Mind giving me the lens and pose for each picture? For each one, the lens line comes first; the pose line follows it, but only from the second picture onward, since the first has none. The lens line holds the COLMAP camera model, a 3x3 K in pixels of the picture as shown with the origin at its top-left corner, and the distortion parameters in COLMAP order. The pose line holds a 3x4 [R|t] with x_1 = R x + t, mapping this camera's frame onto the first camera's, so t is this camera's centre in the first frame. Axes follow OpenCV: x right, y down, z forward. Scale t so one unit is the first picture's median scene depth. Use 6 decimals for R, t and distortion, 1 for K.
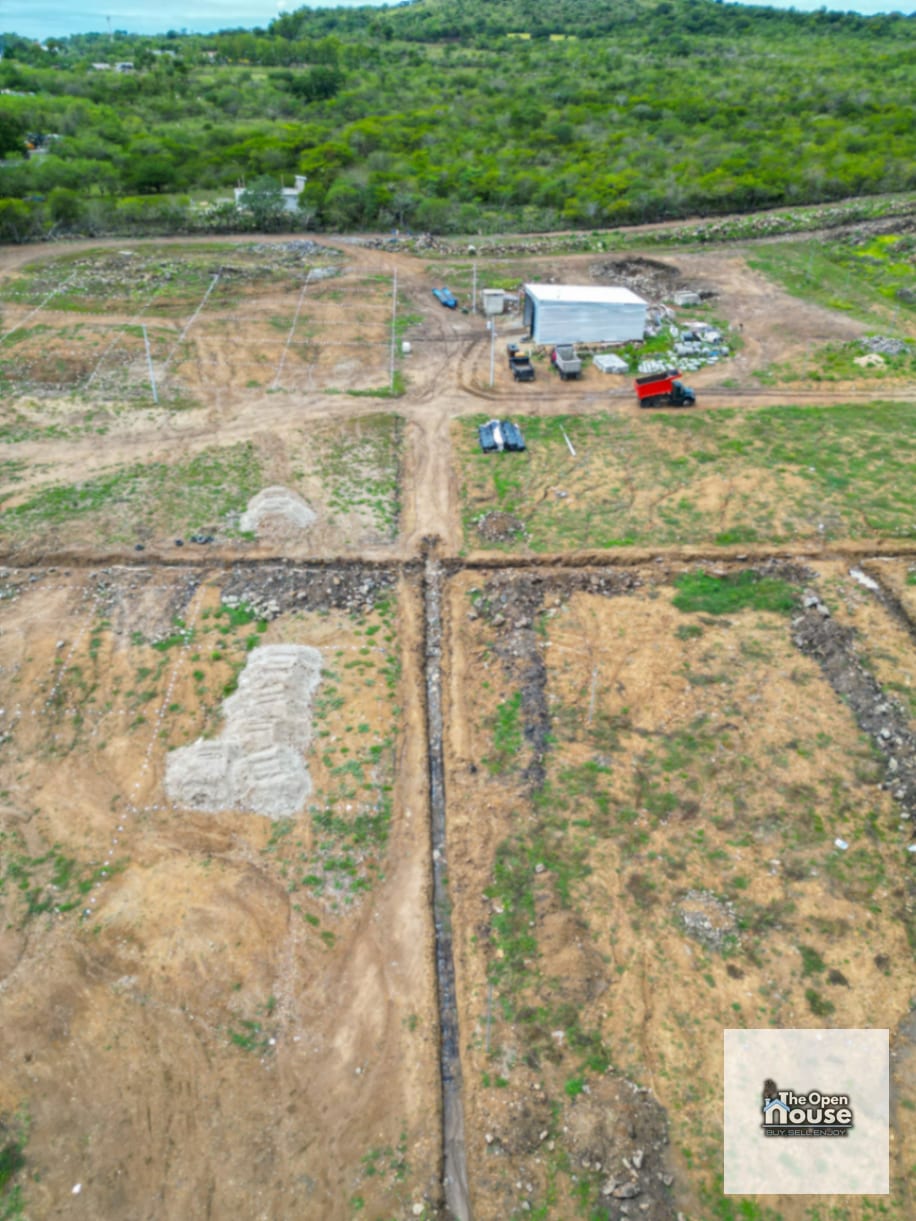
lens RADIAL K [[853.4, 0, 457.9], [0, 853.4, 612.2], [0, 0, 1]] dist [0.073170, -0.062813]
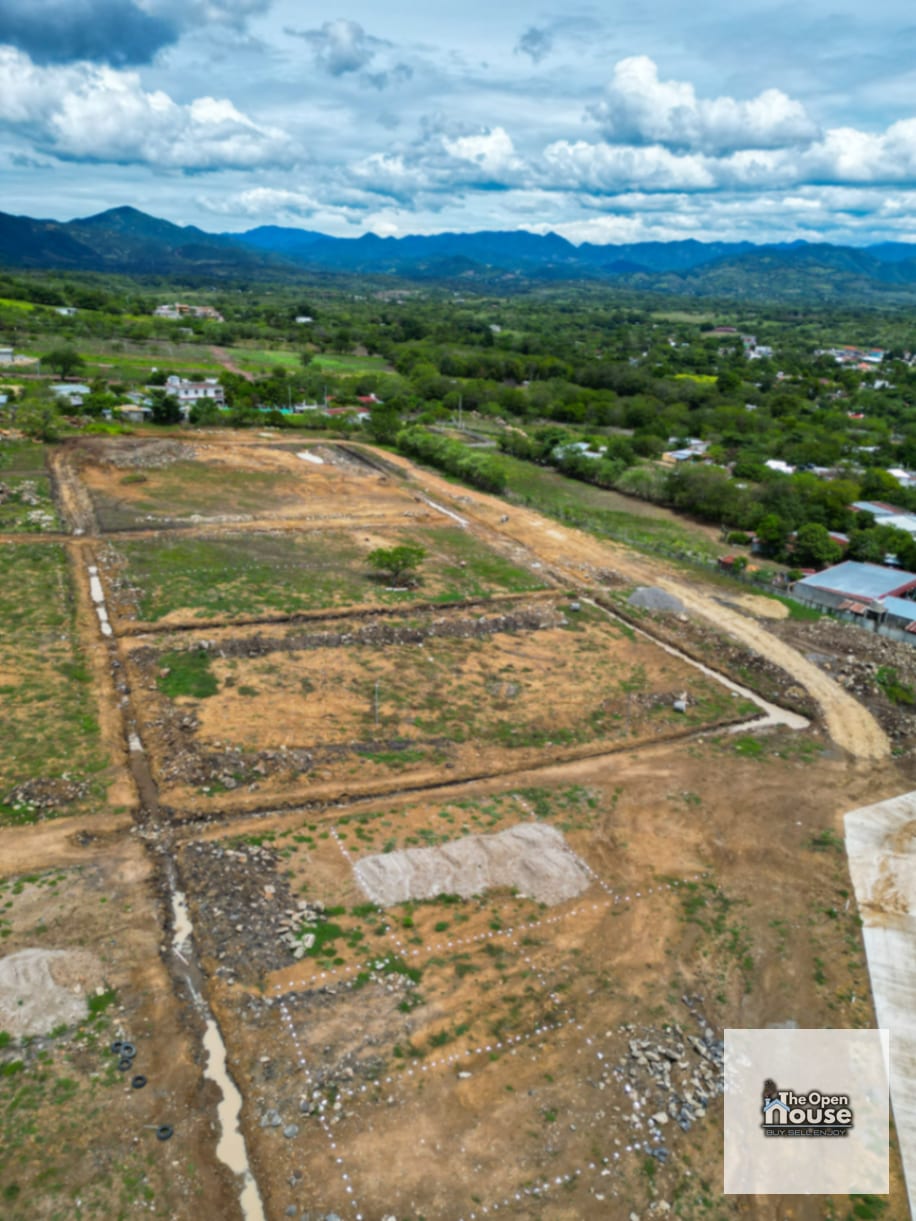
lens RADIAL K [[853.4, 0, 466.5], [0, 853.4, 610.7], [0, 0, 1]] dist [0.073170, -0.062813]
pose [[-0.384808, -0.354396, 0.852248, -1.225146], [0.444326, 0.738192, 0.507590, -0.777496], [-0.809010, 0.574001, -0.126595, 1.170312]]
